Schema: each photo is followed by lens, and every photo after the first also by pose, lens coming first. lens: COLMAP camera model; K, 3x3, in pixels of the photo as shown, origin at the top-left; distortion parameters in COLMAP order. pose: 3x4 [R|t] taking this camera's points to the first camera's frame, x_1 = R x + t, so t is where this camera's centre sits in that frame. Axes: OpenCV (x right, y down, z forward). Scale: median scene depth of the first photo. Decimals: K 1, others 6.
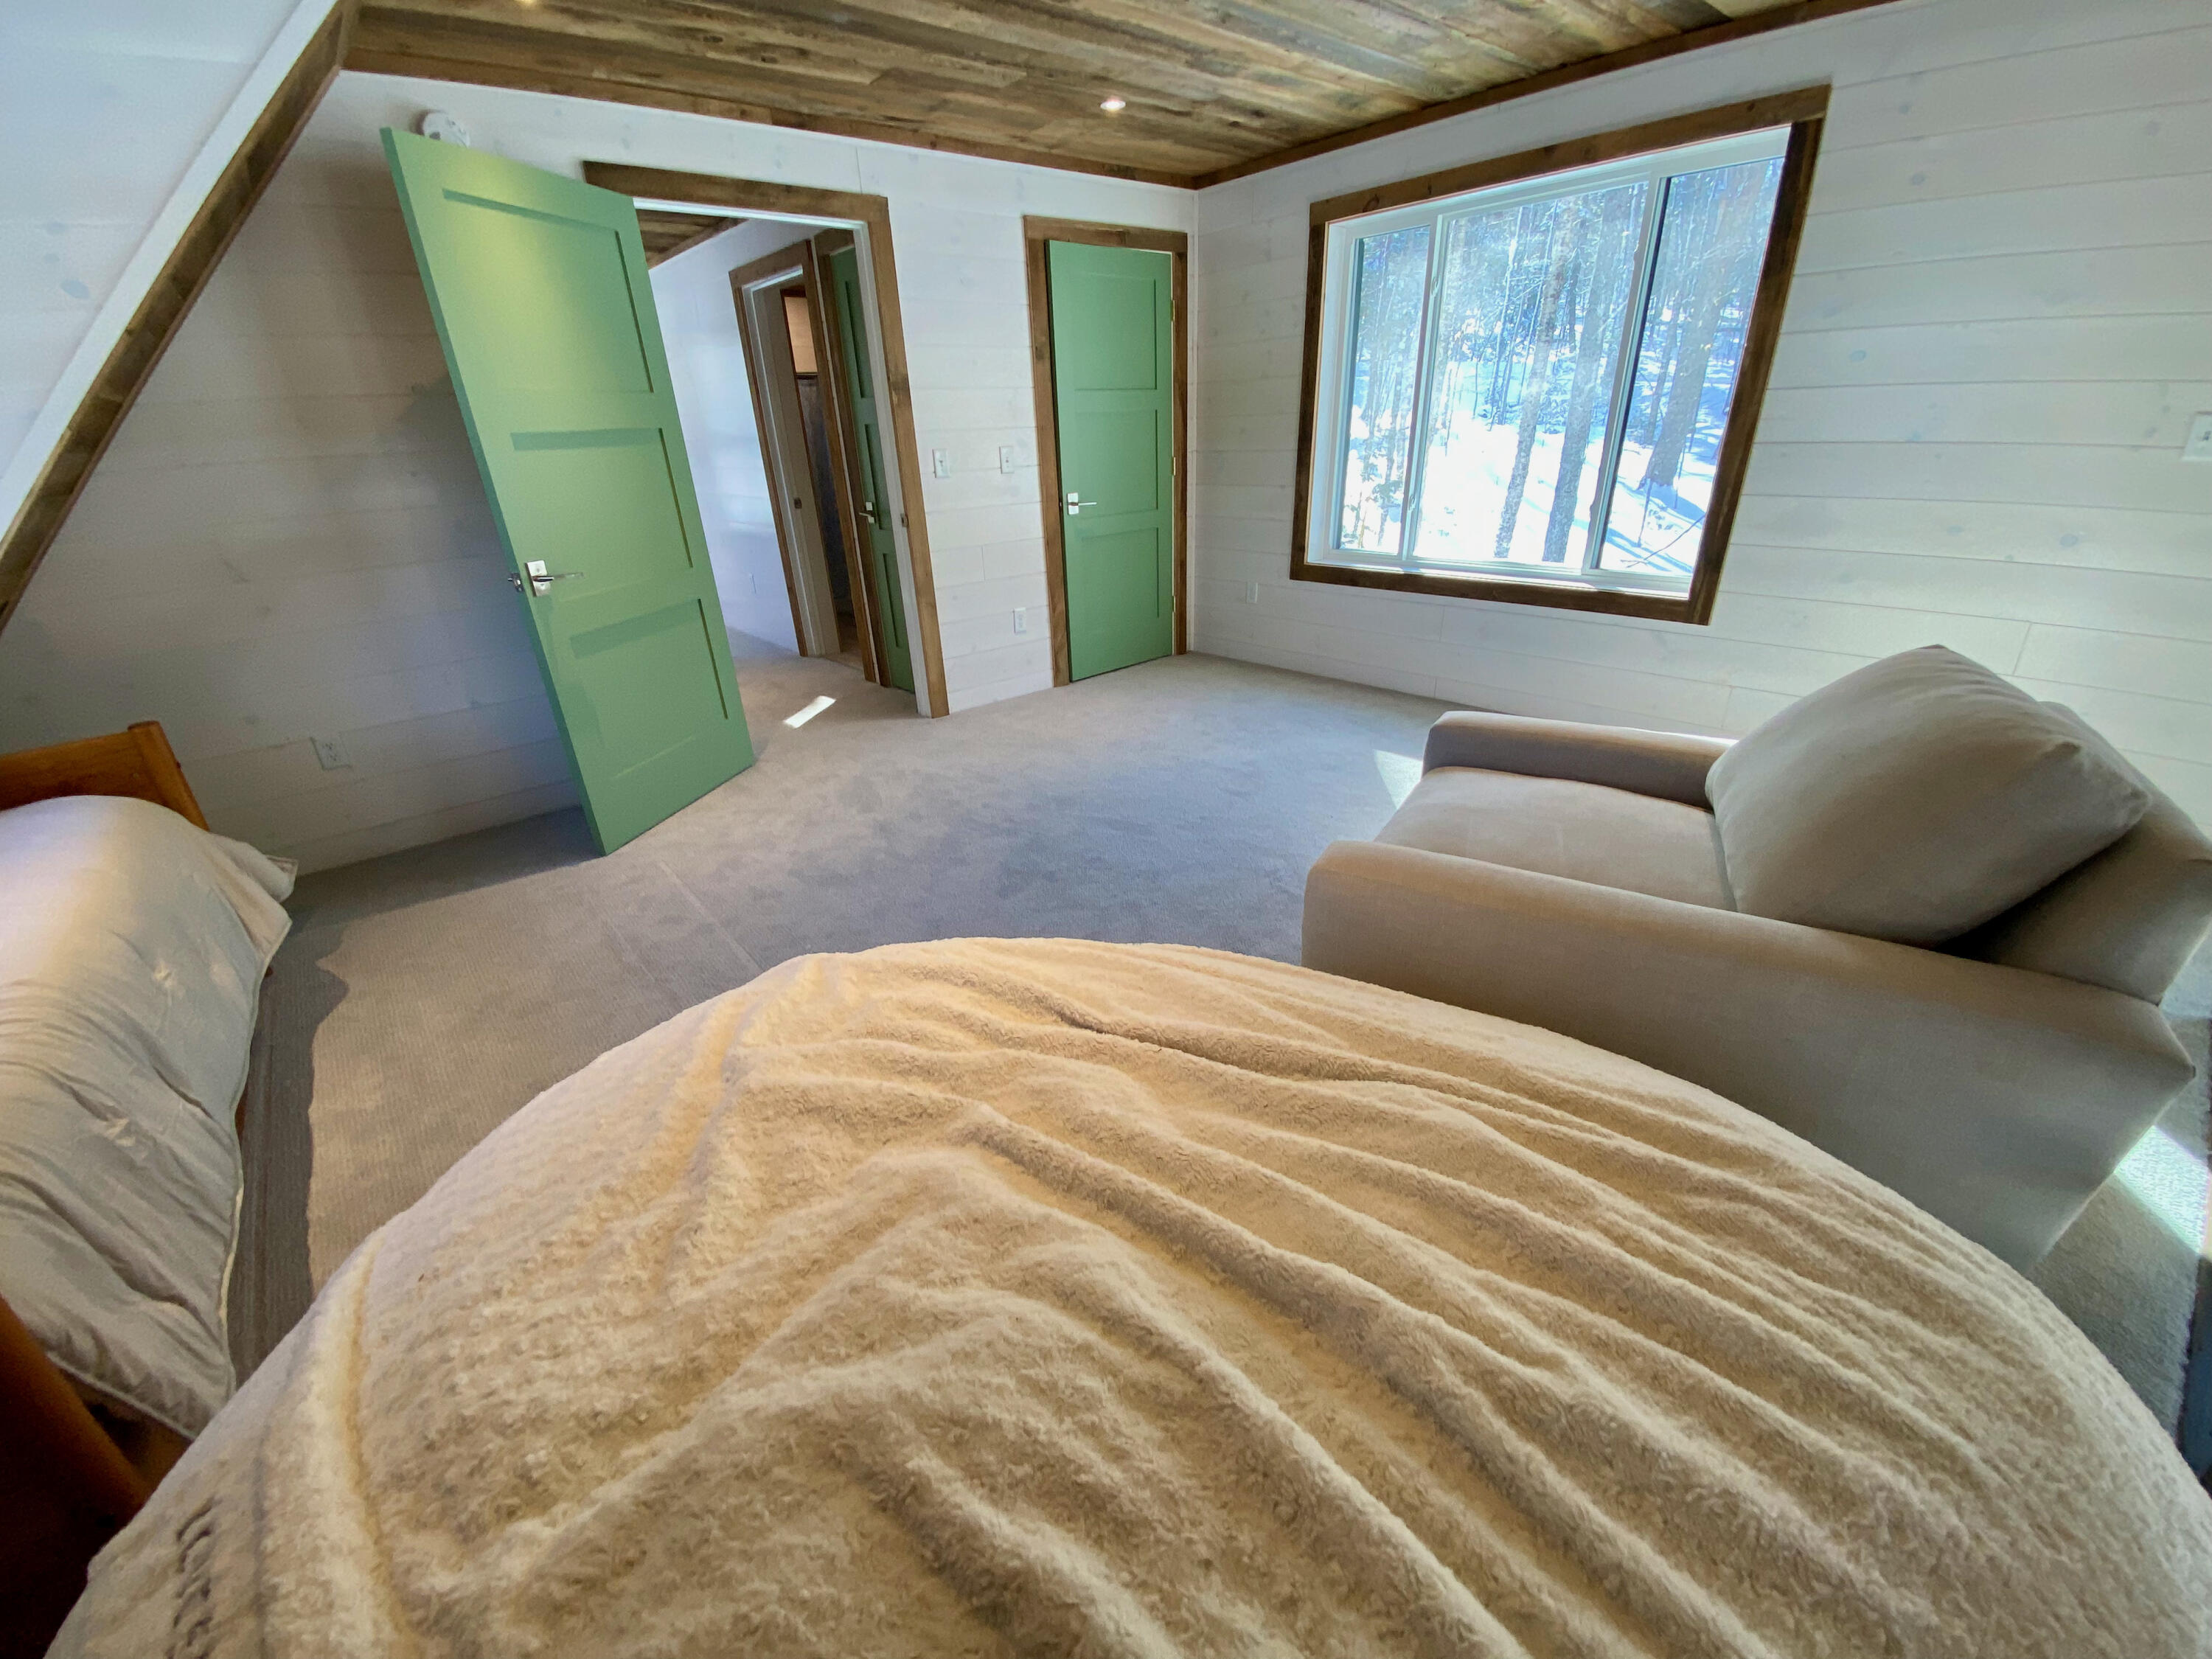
lens RADIAL K [[910.0, 0, 1071.3], [0, 910.0, 826.7], [0, 0, 1]] dist [-0.001864, -0.000704]
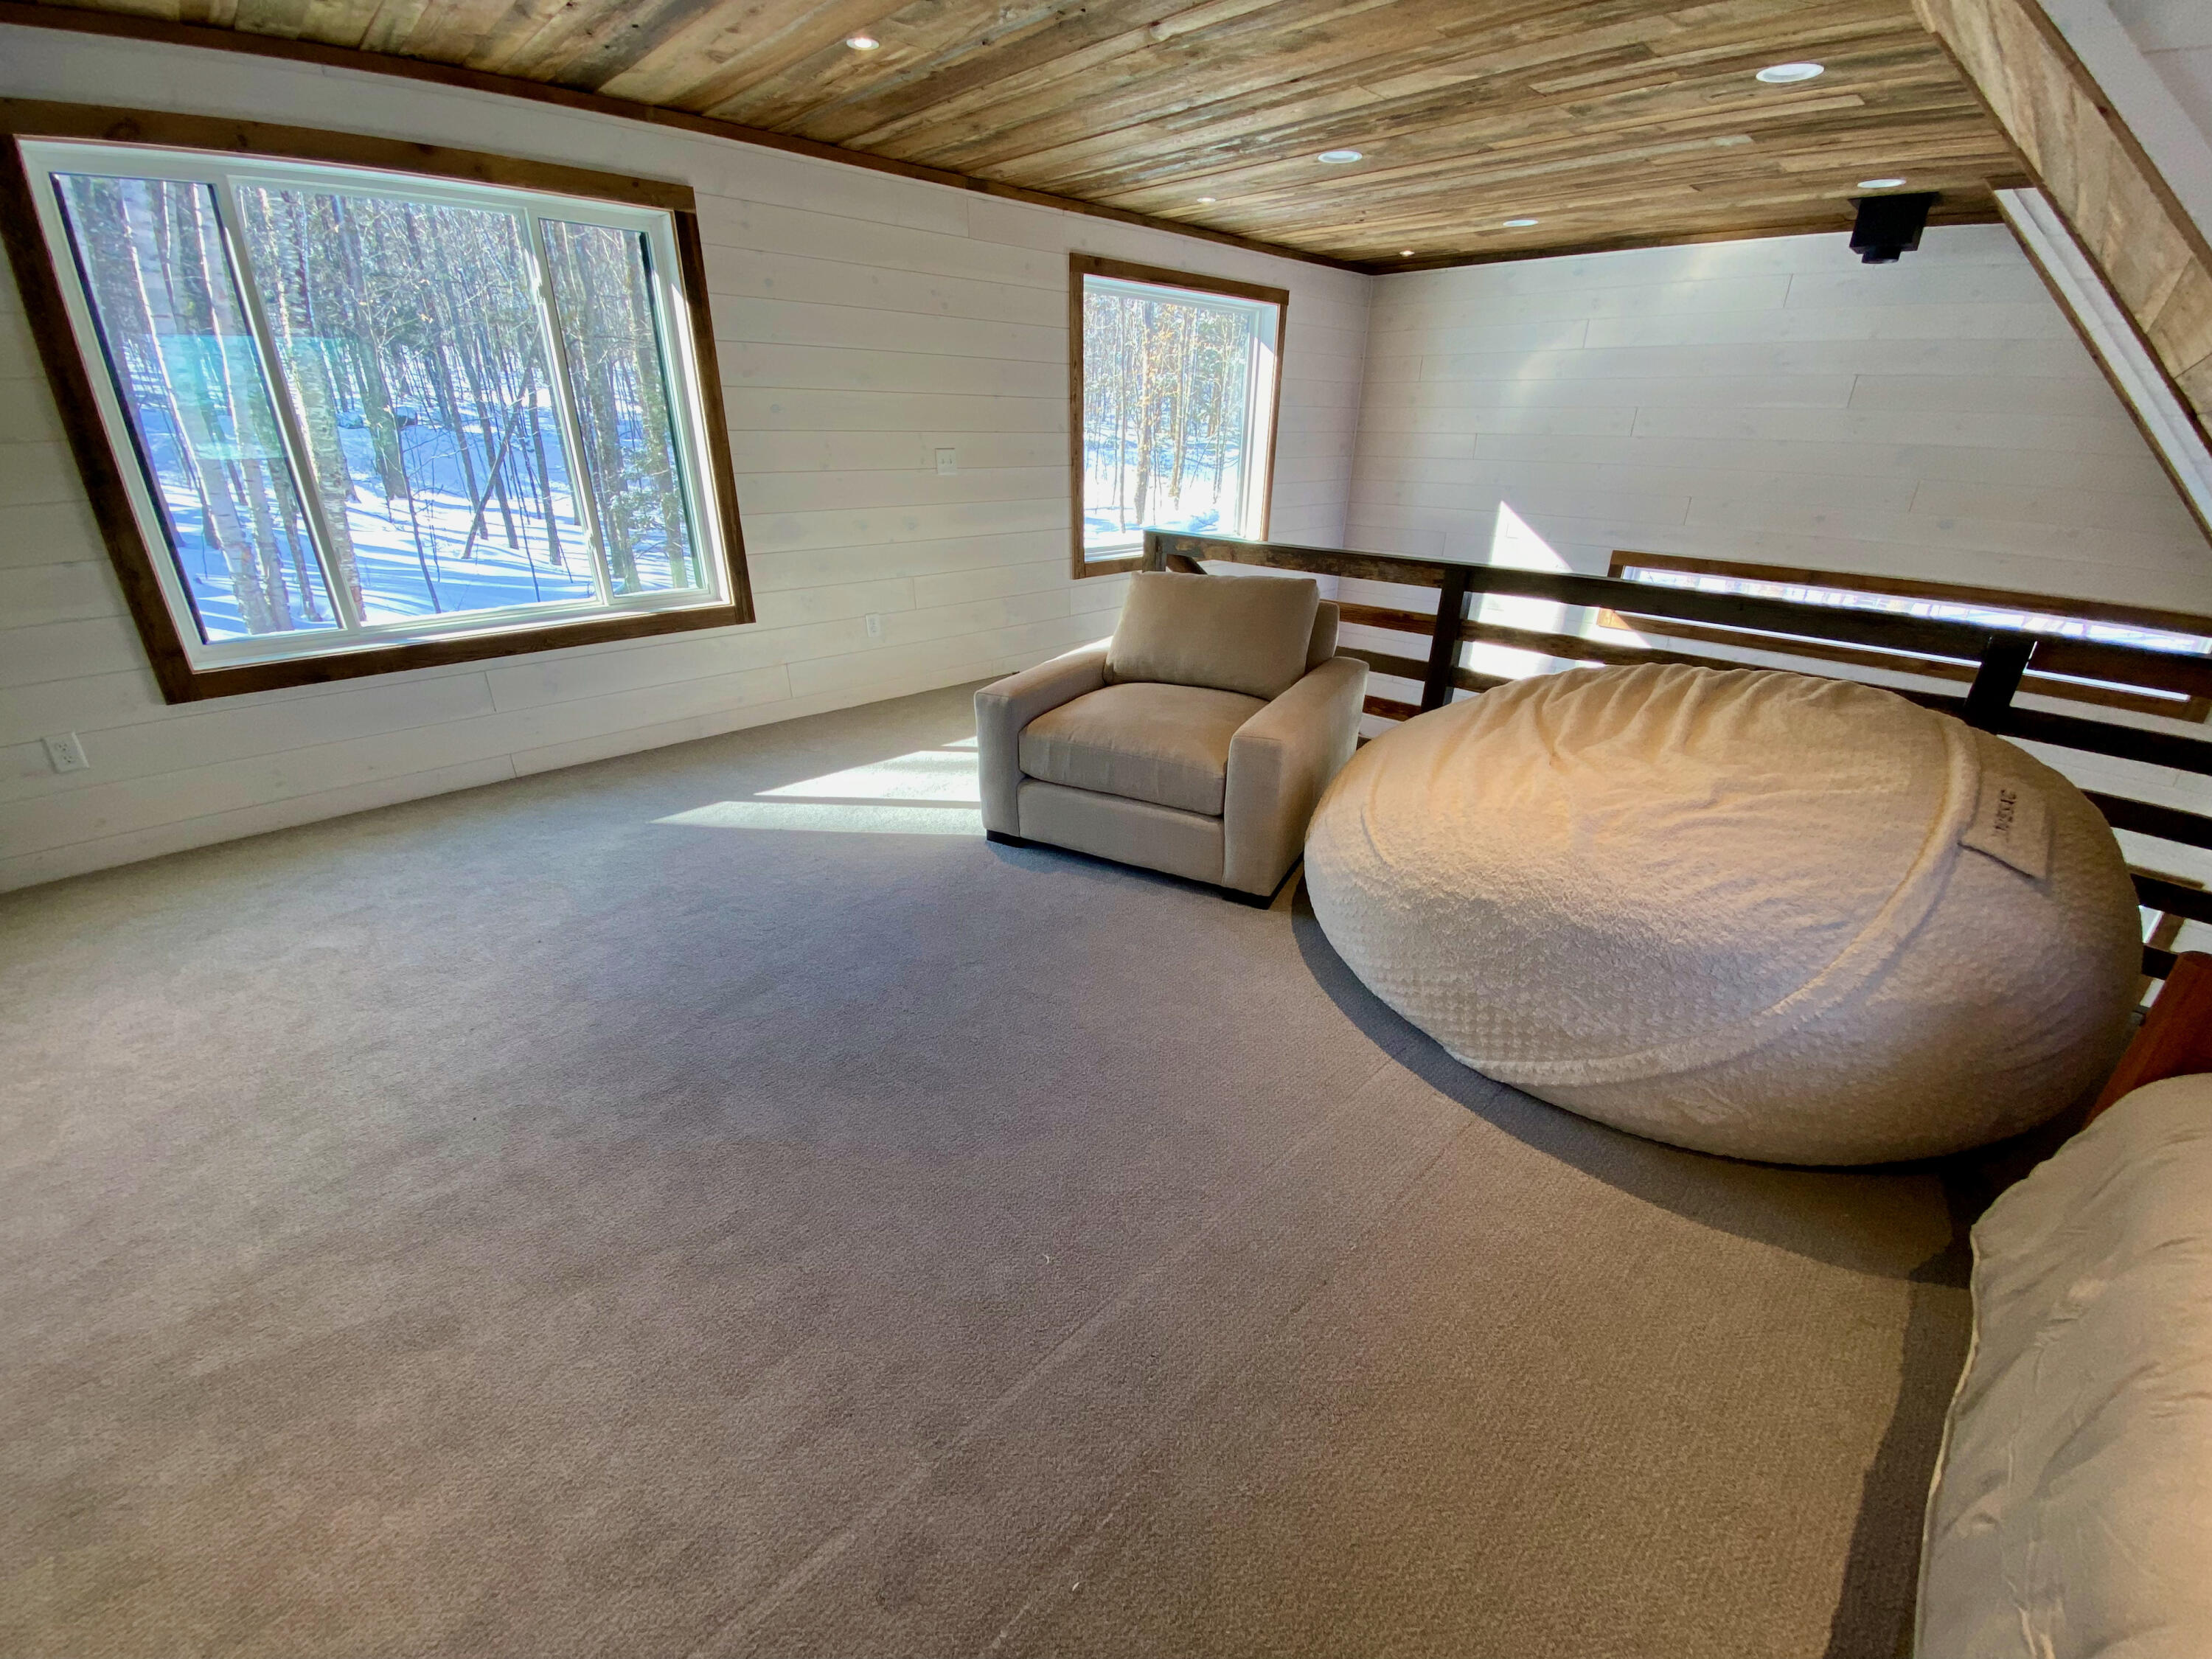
lens RADIAL K [[910.0, 0, 1071.3], [0, 910.0, 826.7], [0, 0, 1]] dist [-0.001864, -0.000704]
pose [[-0.054990, -0.360062, 0.931306, -0.550349], [0.405197, 0.844417, 0.350394, -0.245552], [-0.912574, 0.396631, 0.099461, 0.605098]]
